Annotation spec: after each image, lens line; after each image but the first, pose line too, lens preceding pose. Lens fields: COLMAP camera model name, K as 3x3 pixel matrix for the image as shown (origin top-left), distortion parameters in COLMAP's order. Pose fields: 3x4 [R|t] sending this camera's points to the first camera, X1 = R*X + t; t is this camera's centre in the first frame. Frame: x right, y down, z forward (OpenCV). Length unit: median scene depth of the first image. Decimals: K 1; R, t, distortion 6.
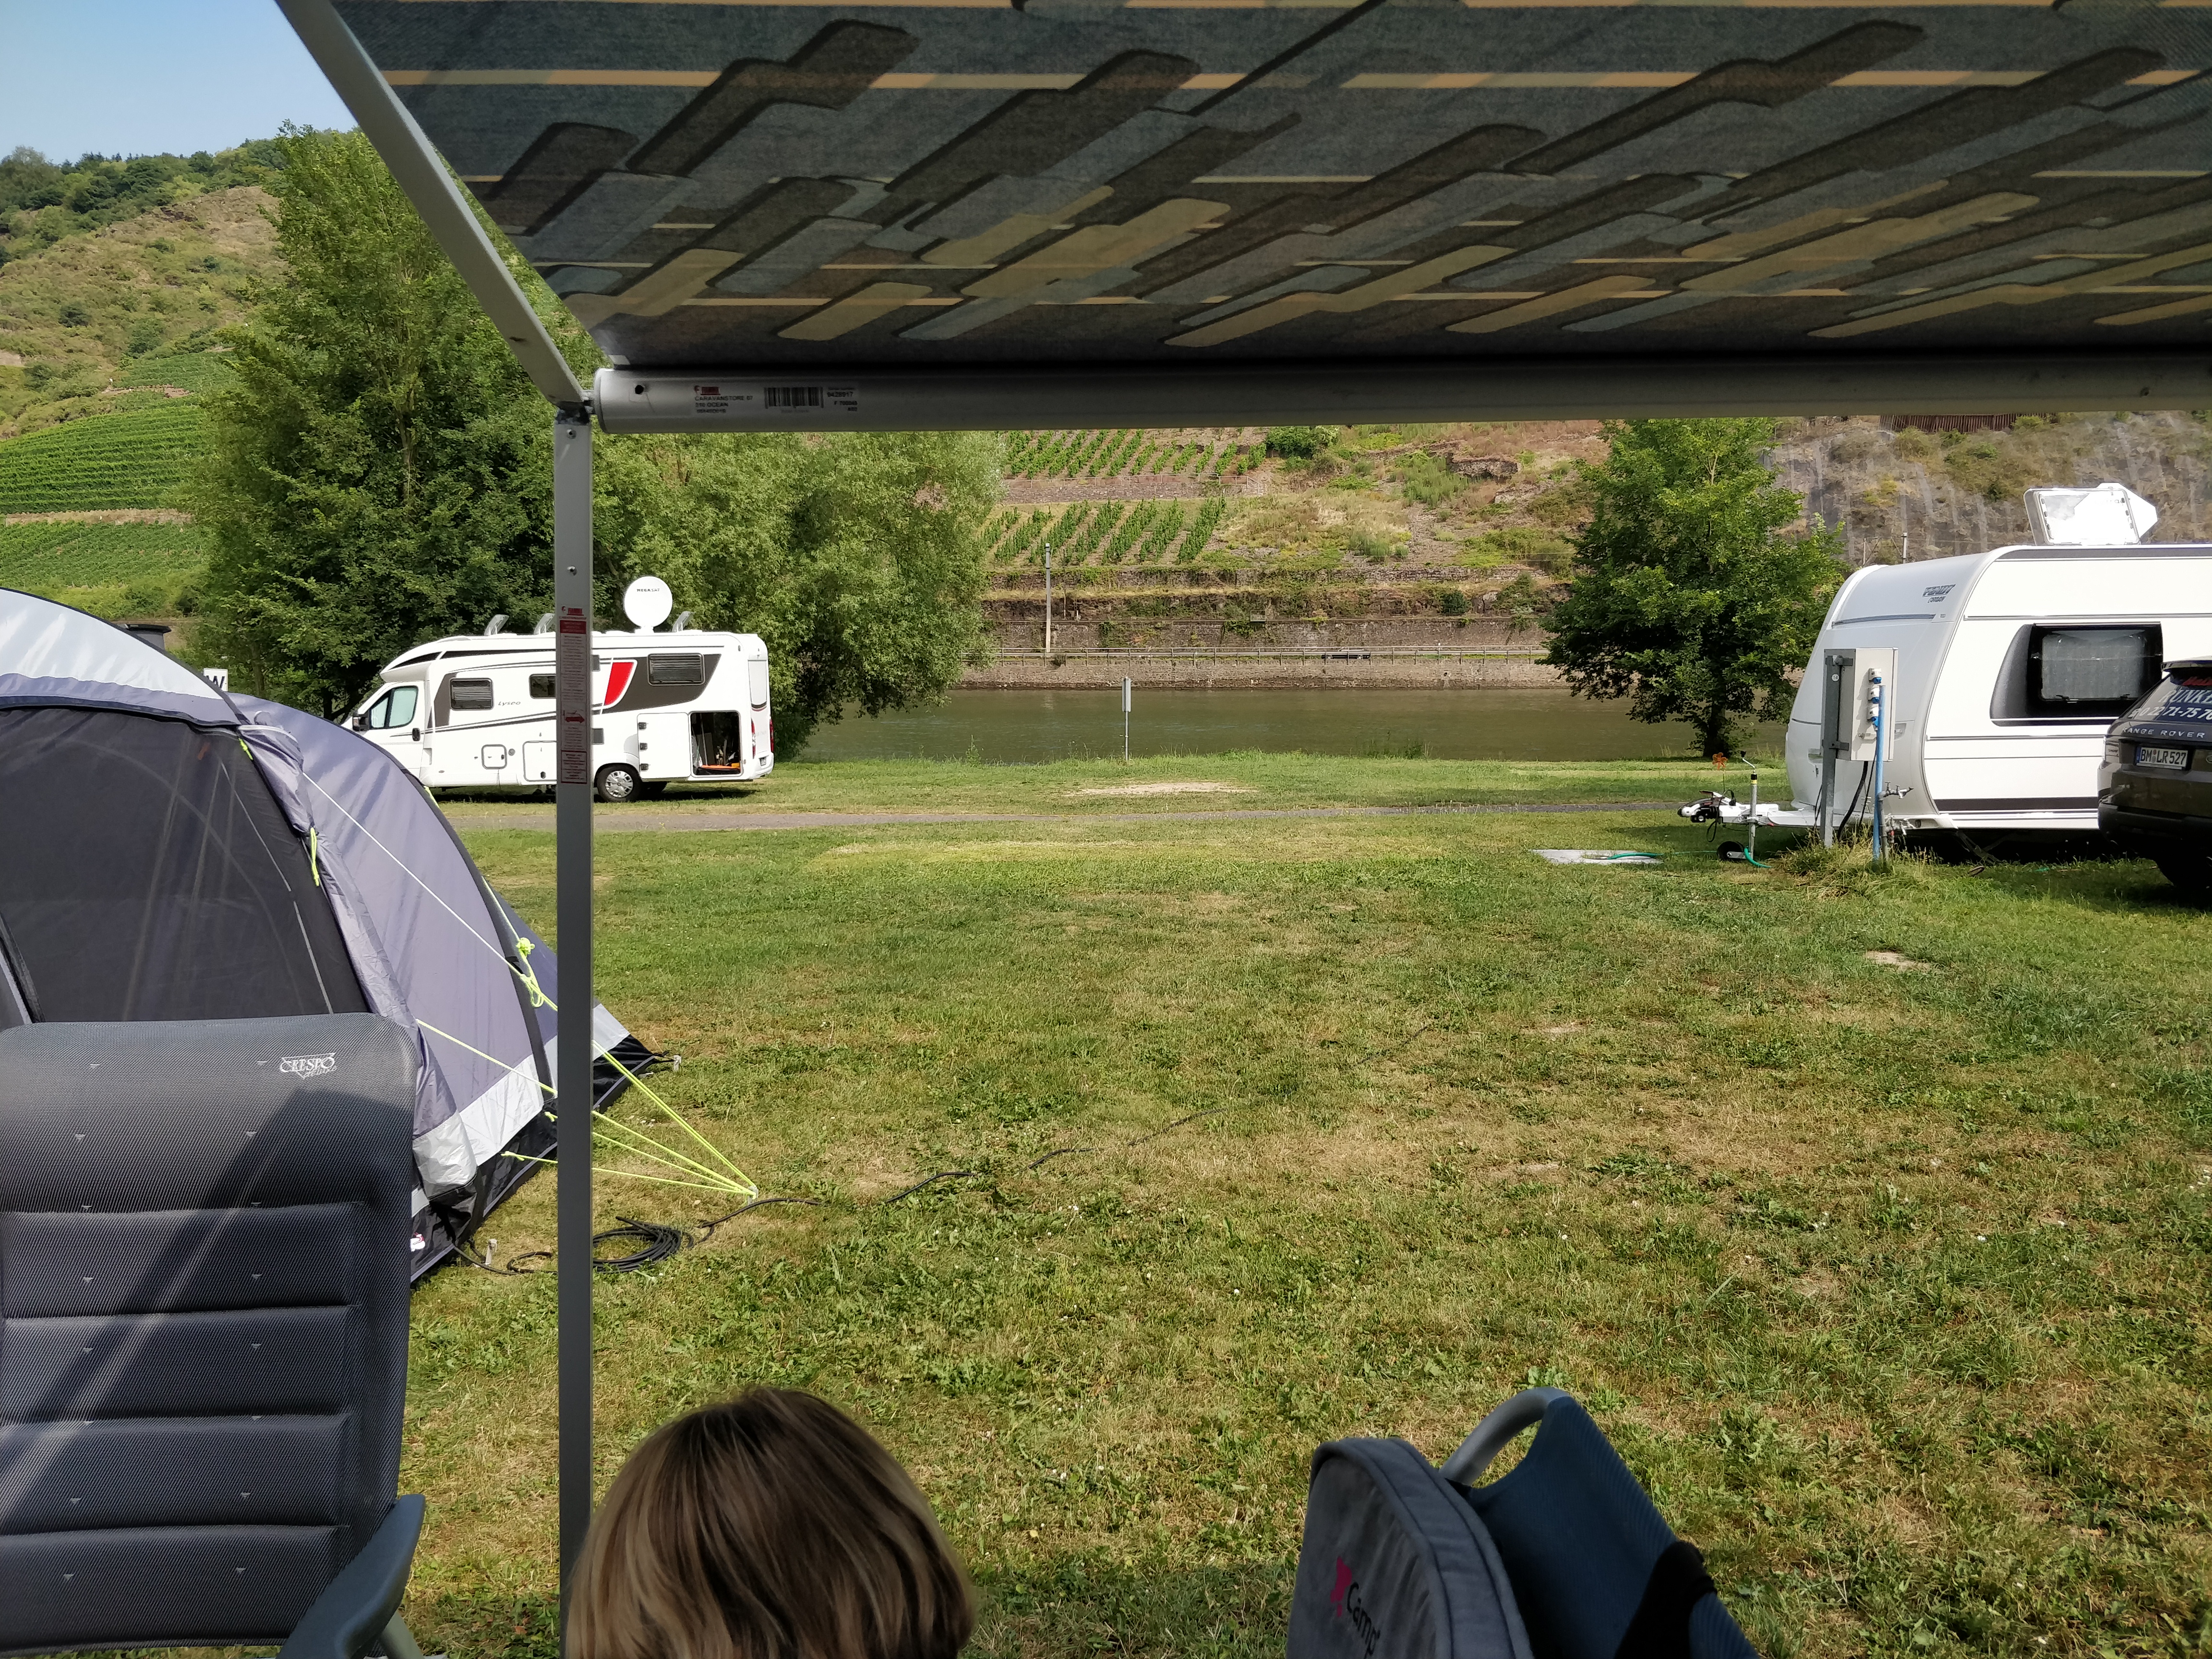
lens RADIAL K [[1814.0, 0, 1100.7], [0, 1814.0, 843.9], [0, 0, 1]] dist [0.056871, -0.081843]
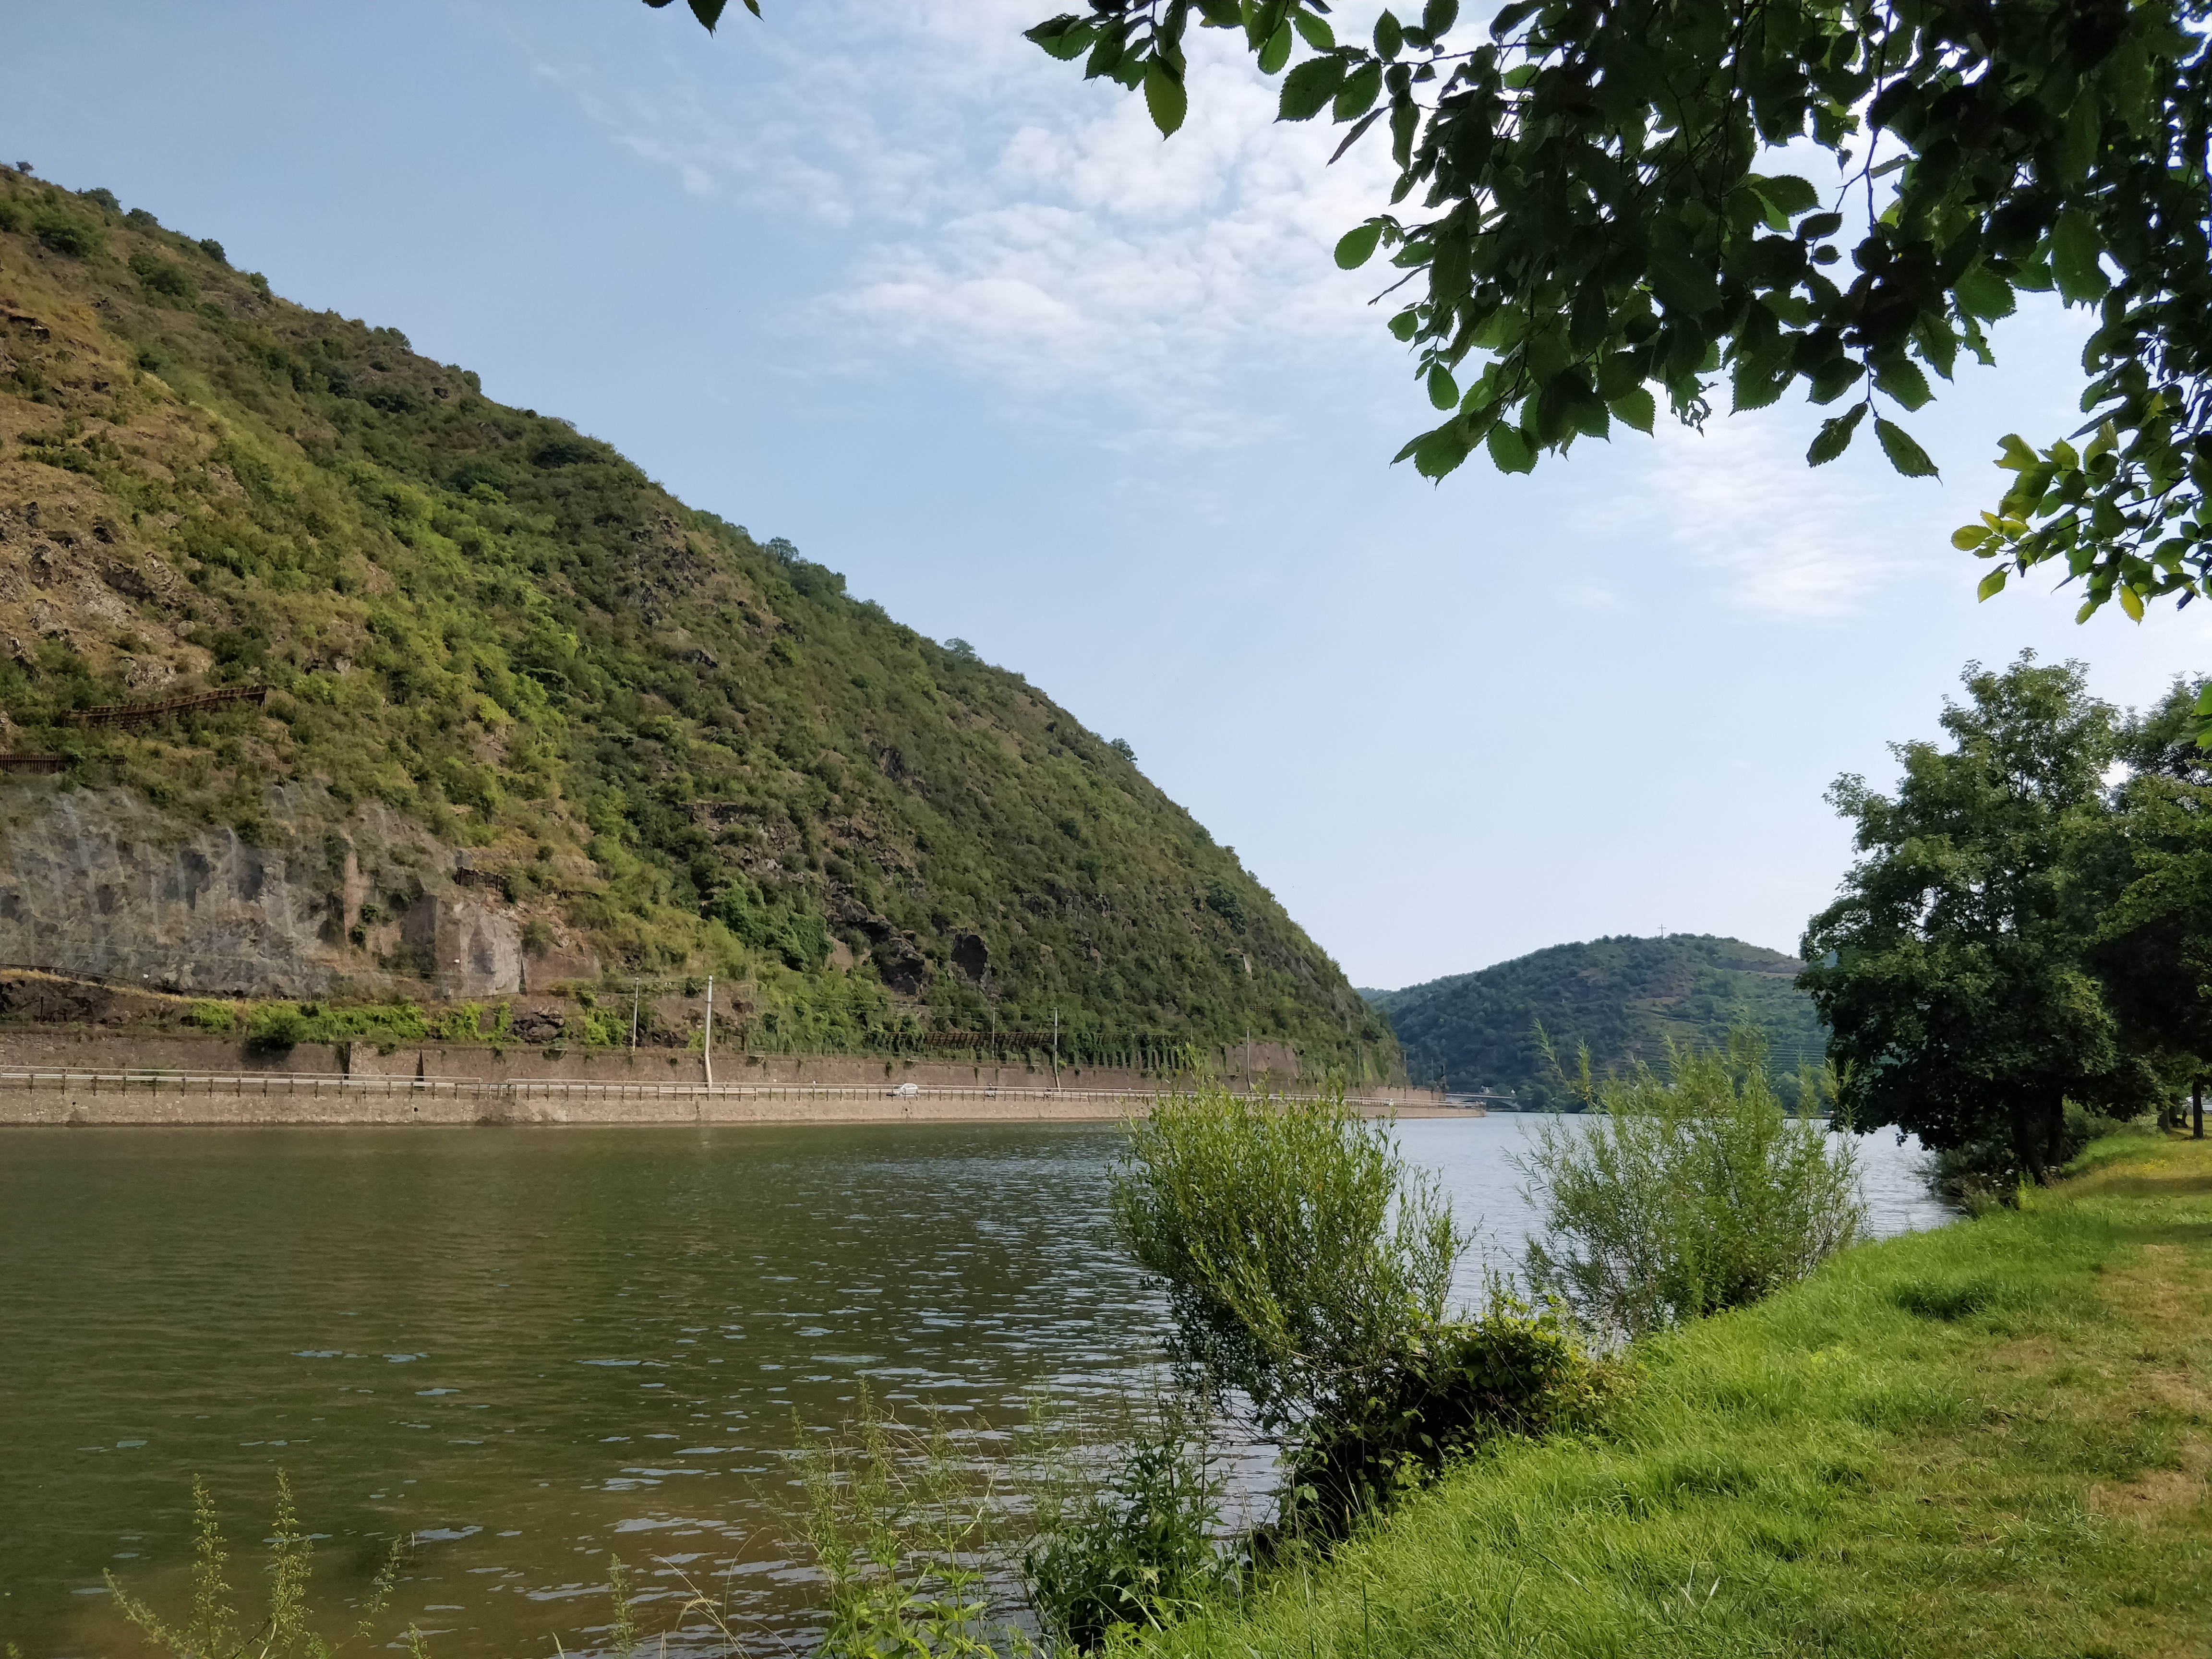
lens RADIAL K [[1814.0, 0, 1096.3], [0, 1814.0, 815.6], [0, 0, 1]] dist [0.056871, -0.081843]
pose [[0.463583, 0.146384, 0.873878, 0.172003], [0.080712, 0.975182, -0.206171, -0.049633], [-0.882370, 0.166110, 0.440263, 0.653546]]
